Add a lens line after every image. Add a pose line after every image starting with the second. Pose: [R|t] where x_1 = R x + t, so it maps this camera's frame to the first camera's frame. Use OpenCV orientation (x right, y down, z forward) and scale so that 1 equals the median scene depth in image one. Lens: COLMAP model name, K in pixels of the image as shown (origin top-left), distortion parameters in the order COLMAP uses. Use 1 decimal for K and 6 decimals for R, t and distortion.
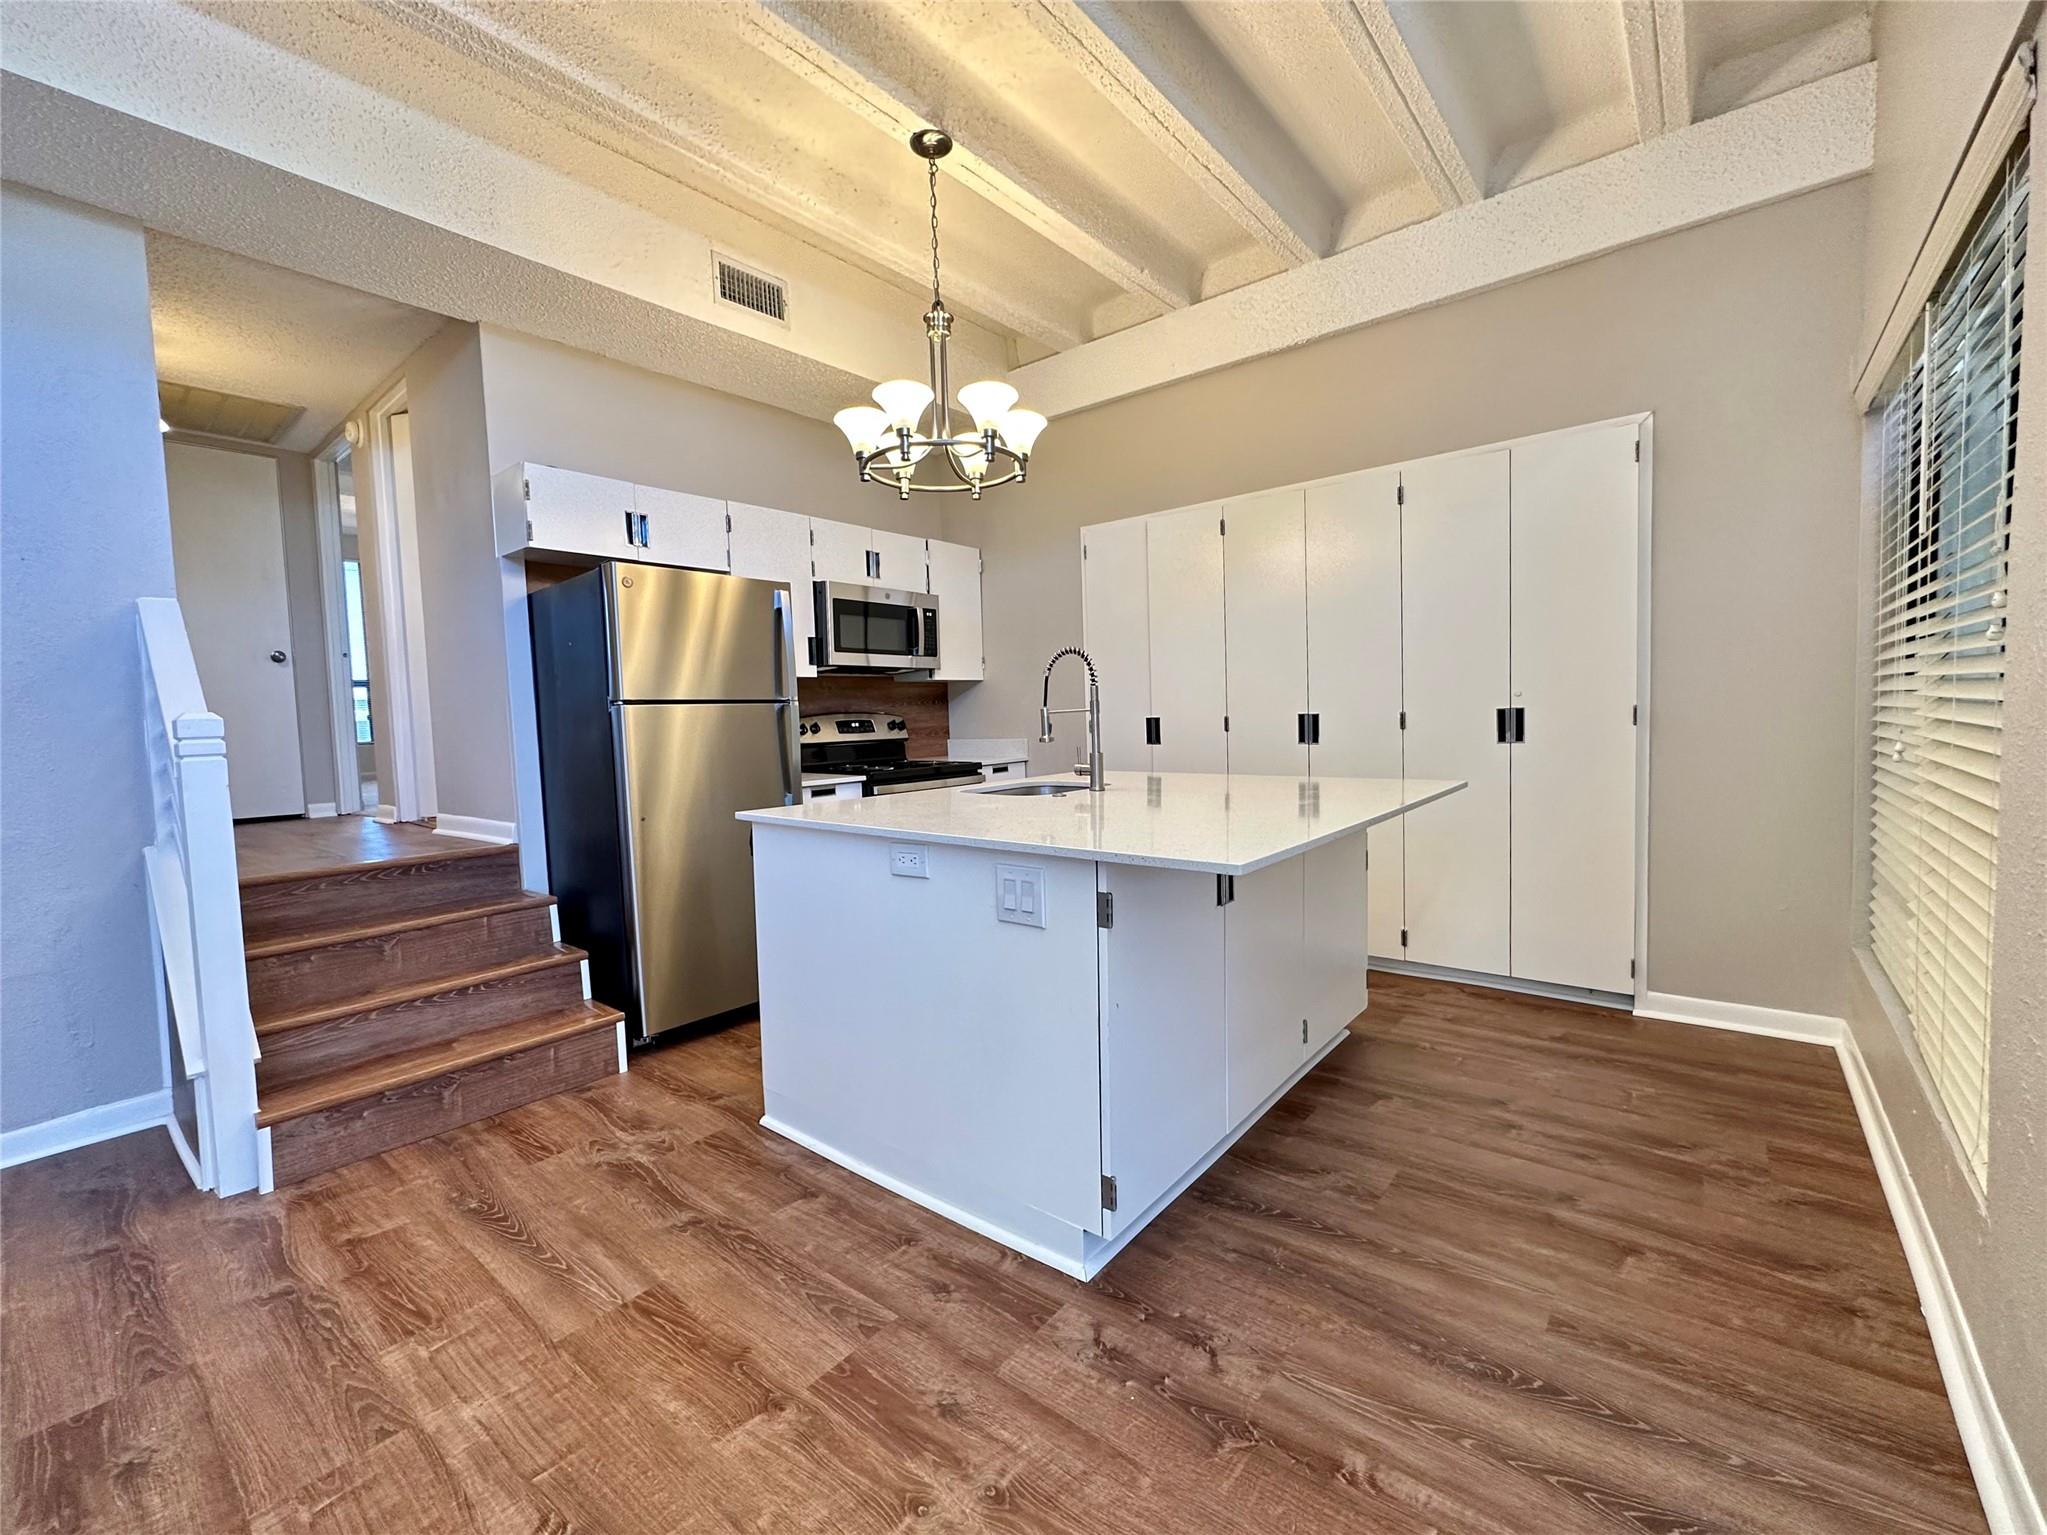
lens RADIAL K [[841.8, 0, 1023.5], [0, 841.8, 767.5], [0, 0, 1]] dist [-0.000153, -0.000484]
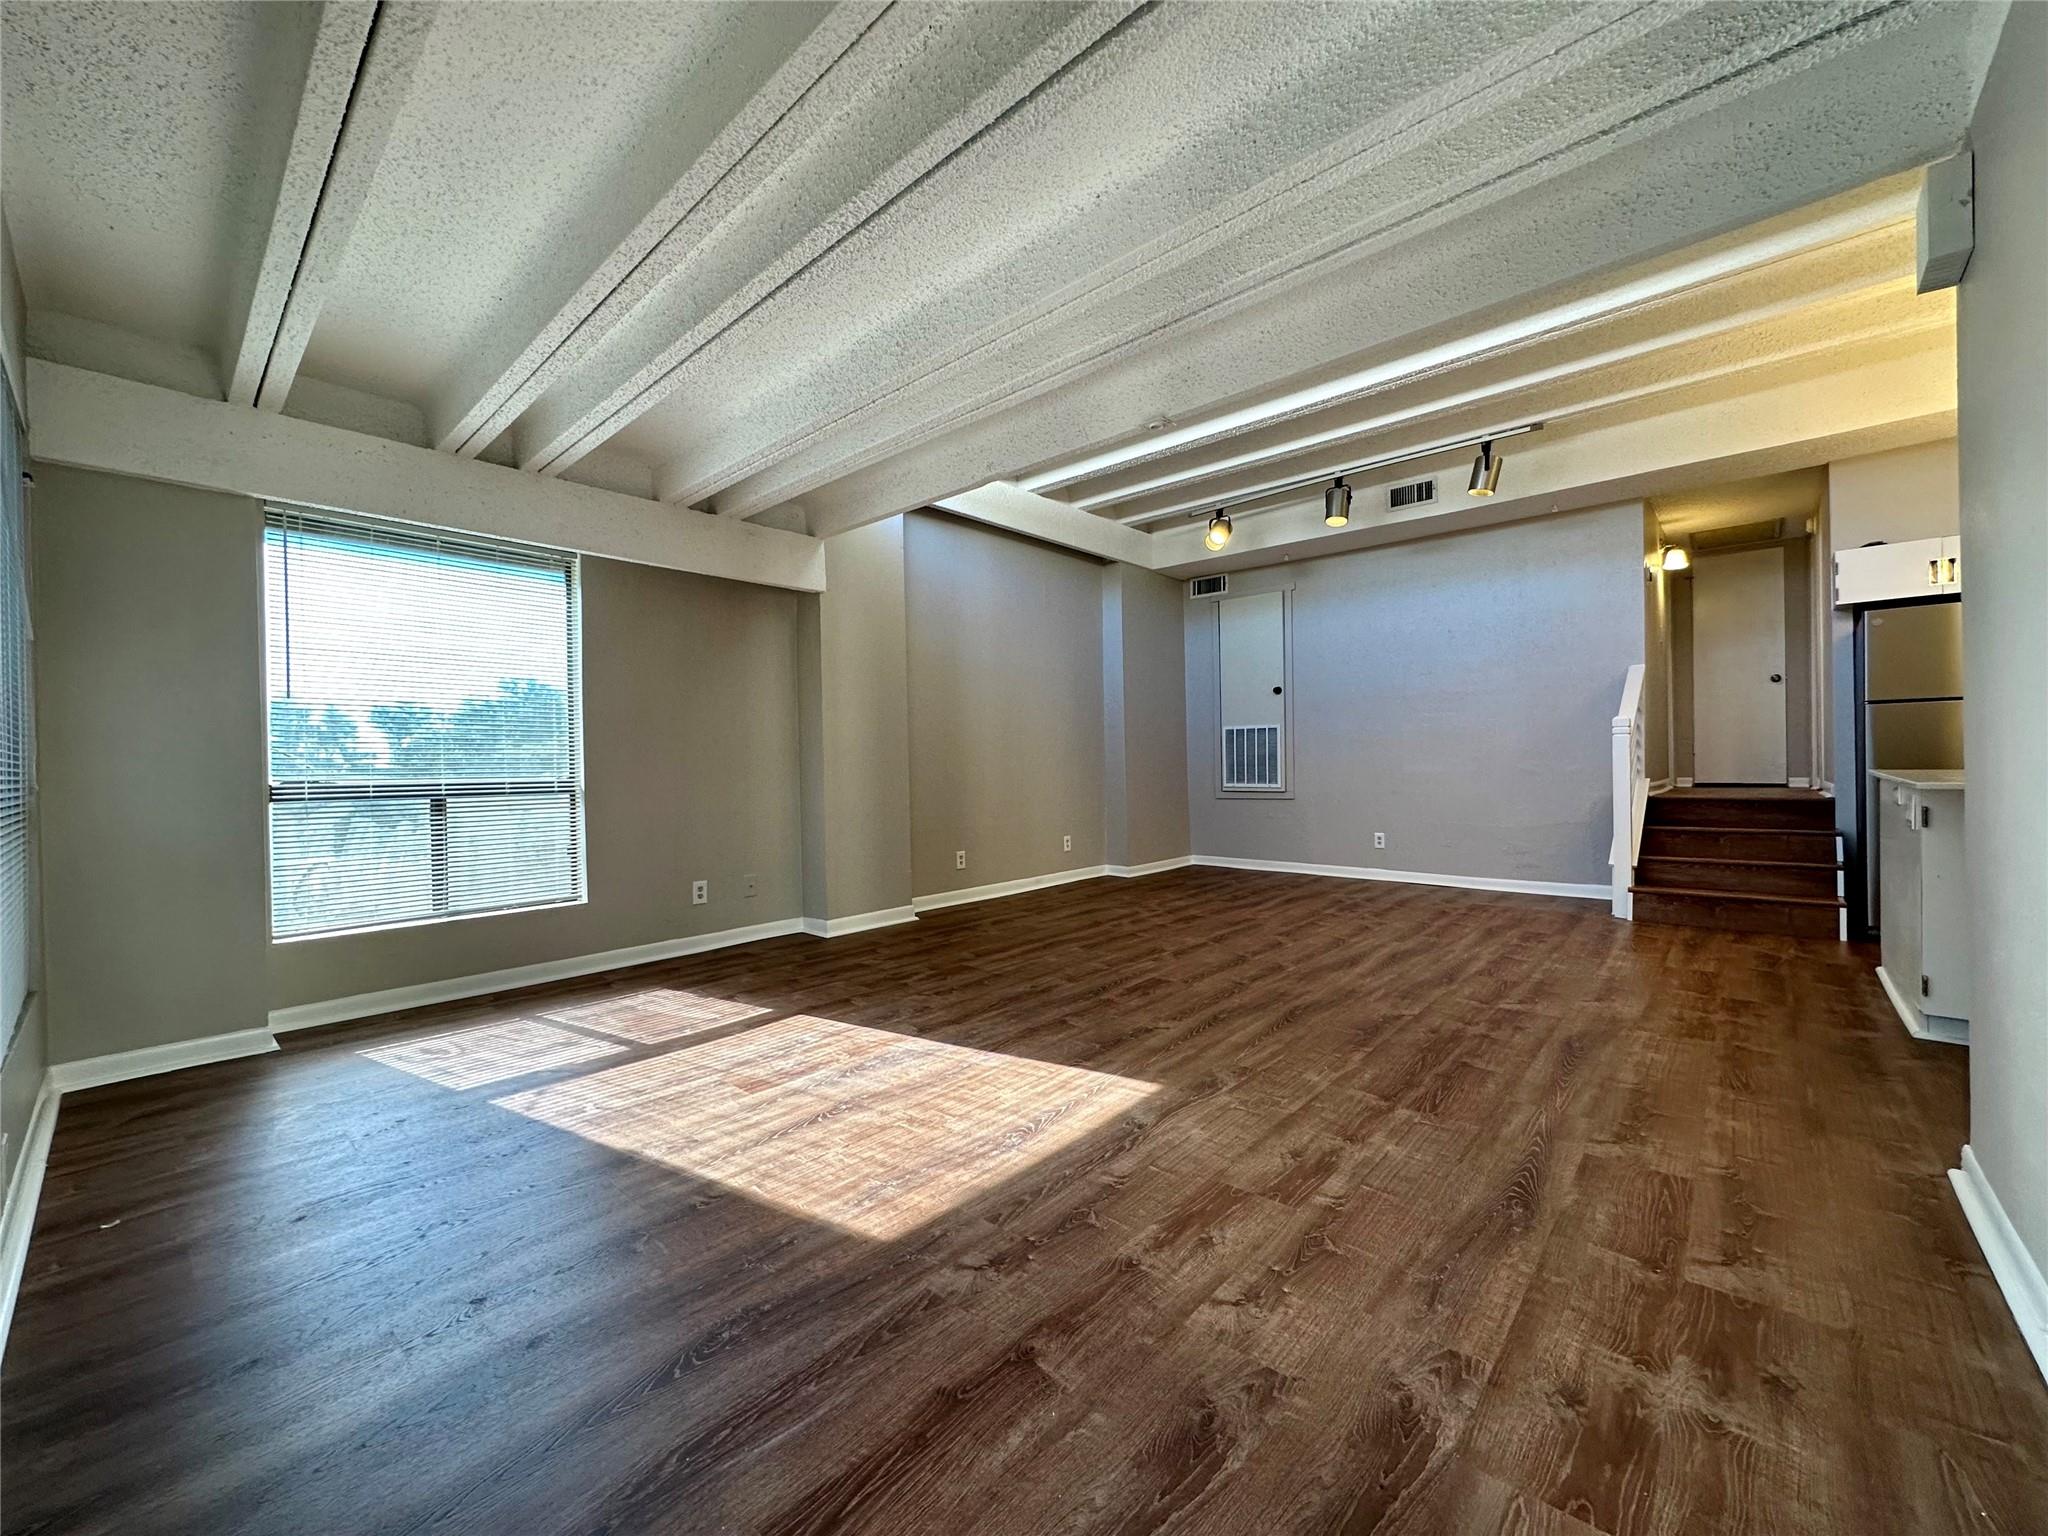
lens RADIAL K [[818.2, 0, 1024.0], [0, 818.2, 768.0], [0, 0, 1]] dist [-0.003294, 0.000182]
pose [[-0.050601, 0.036821, -0.998040, 1.503640], [-0.043024, 0.998312, 0.039012, 0.068964], [0.997792, 0.044913, -0.048931, -0.617381]]
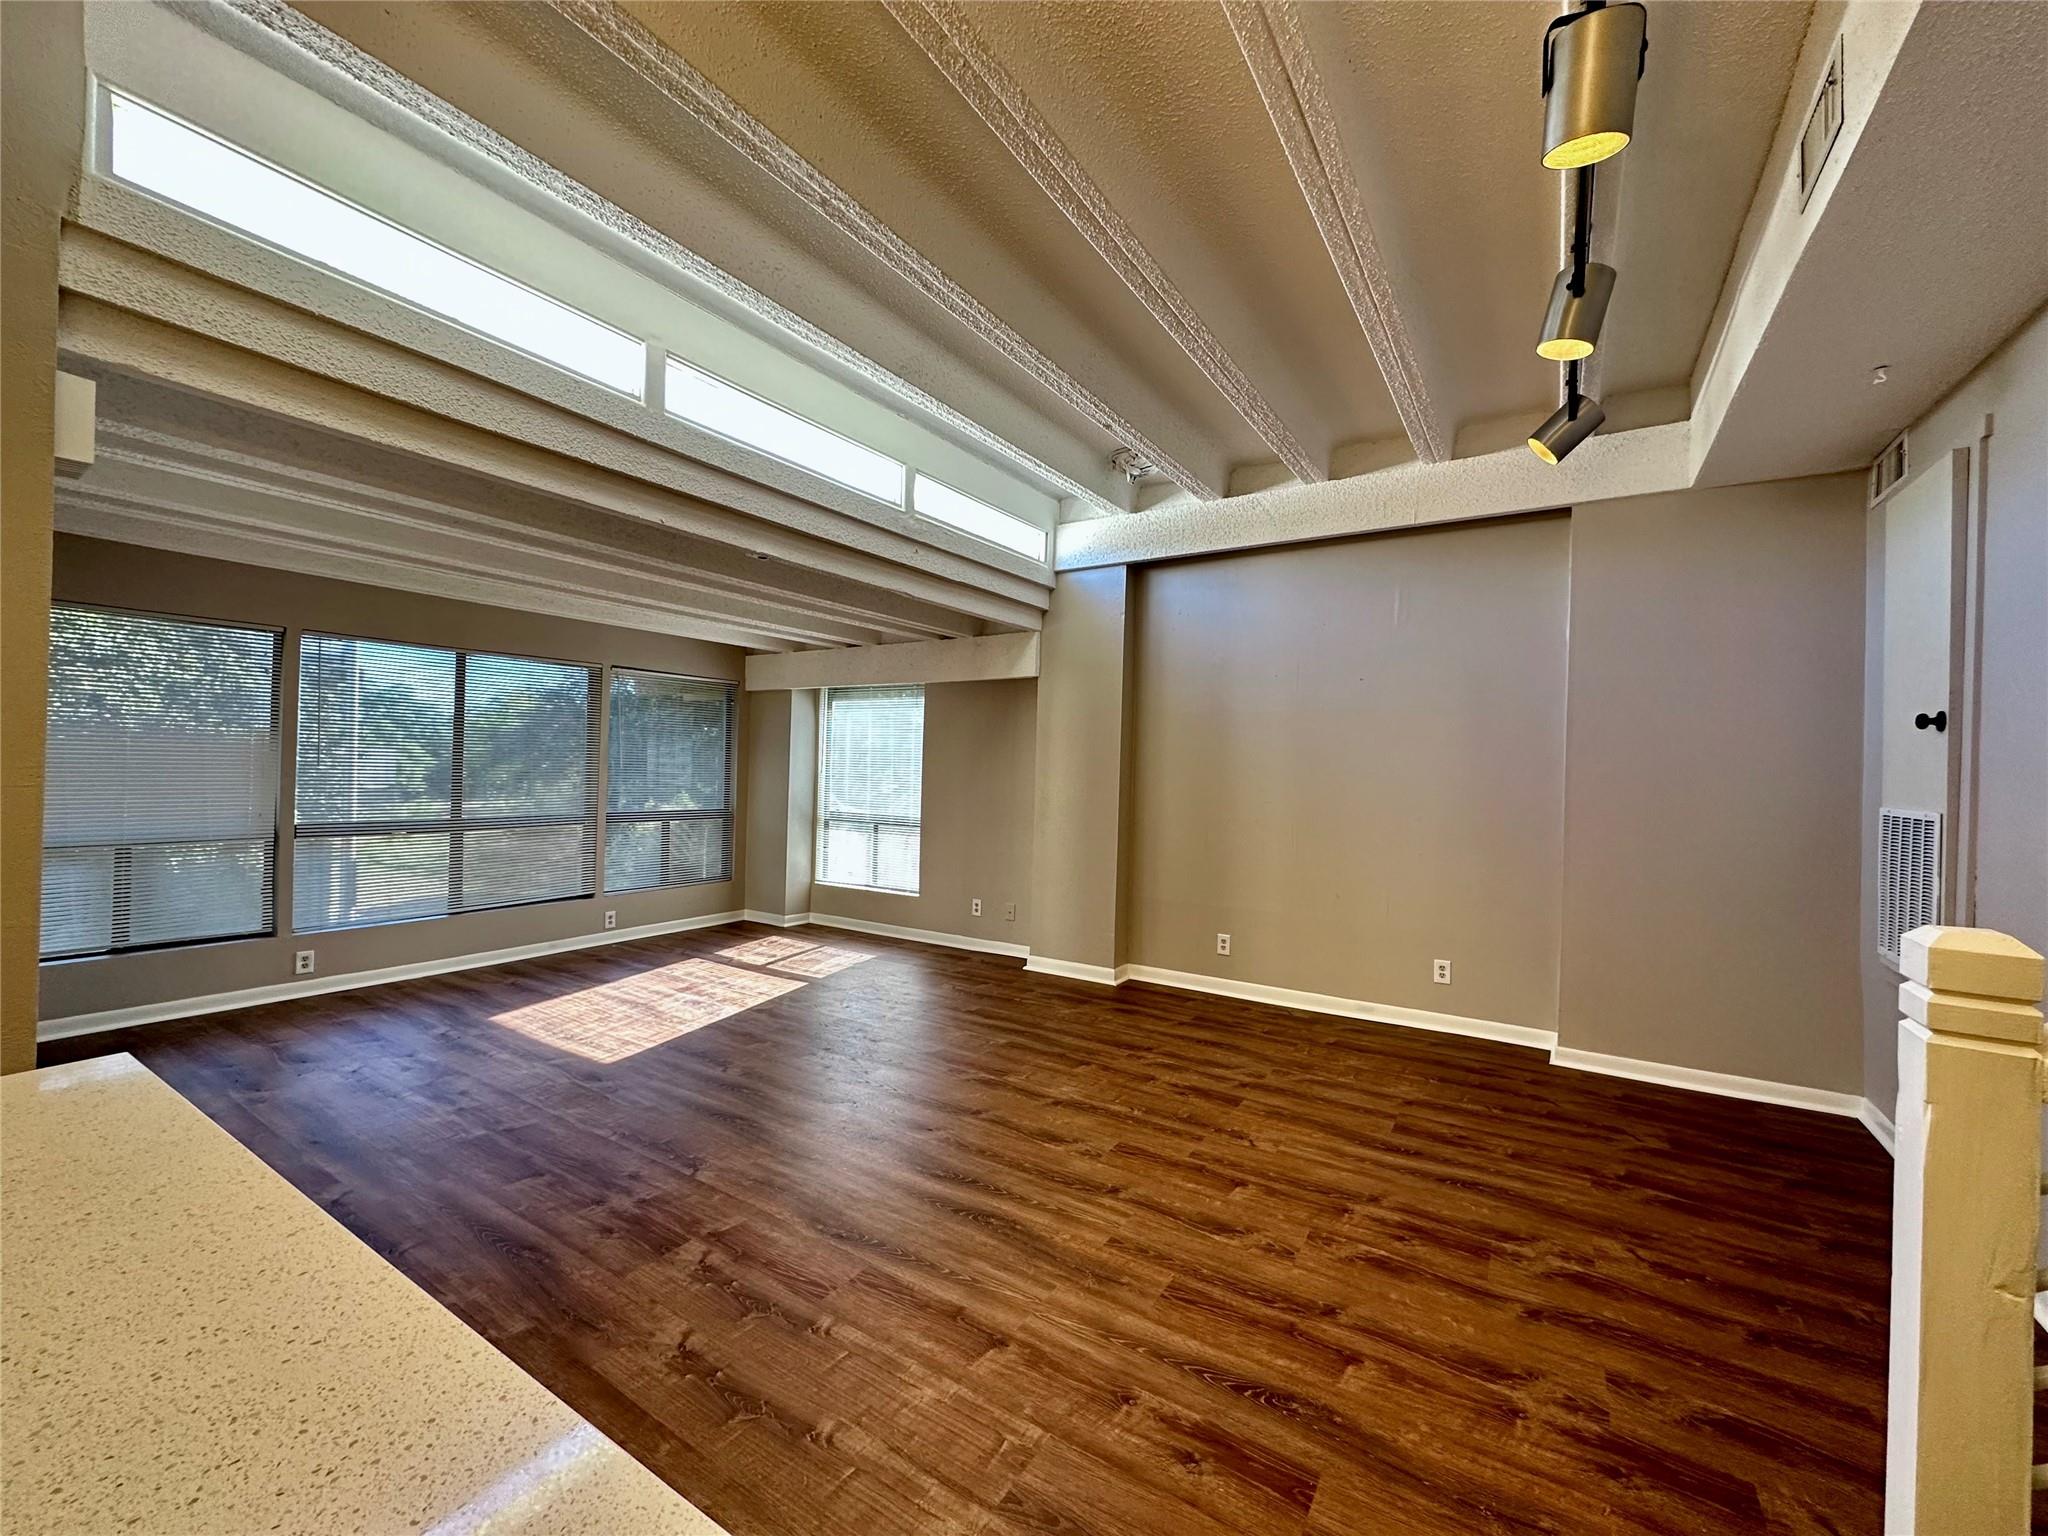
lens RADIAL K [[818.2, 0, 1024.0], [0, 818.2, 768.0], [0, 0, 1]] dist [-0.003294, 0.000182]
pose [[-0.994247, 0.008931, -0.106735, -0.459054], [0.002106, 0.997955, 0.063883, -0.182767], [0.107087, 0.063290, -0.992233, 1.399272]]
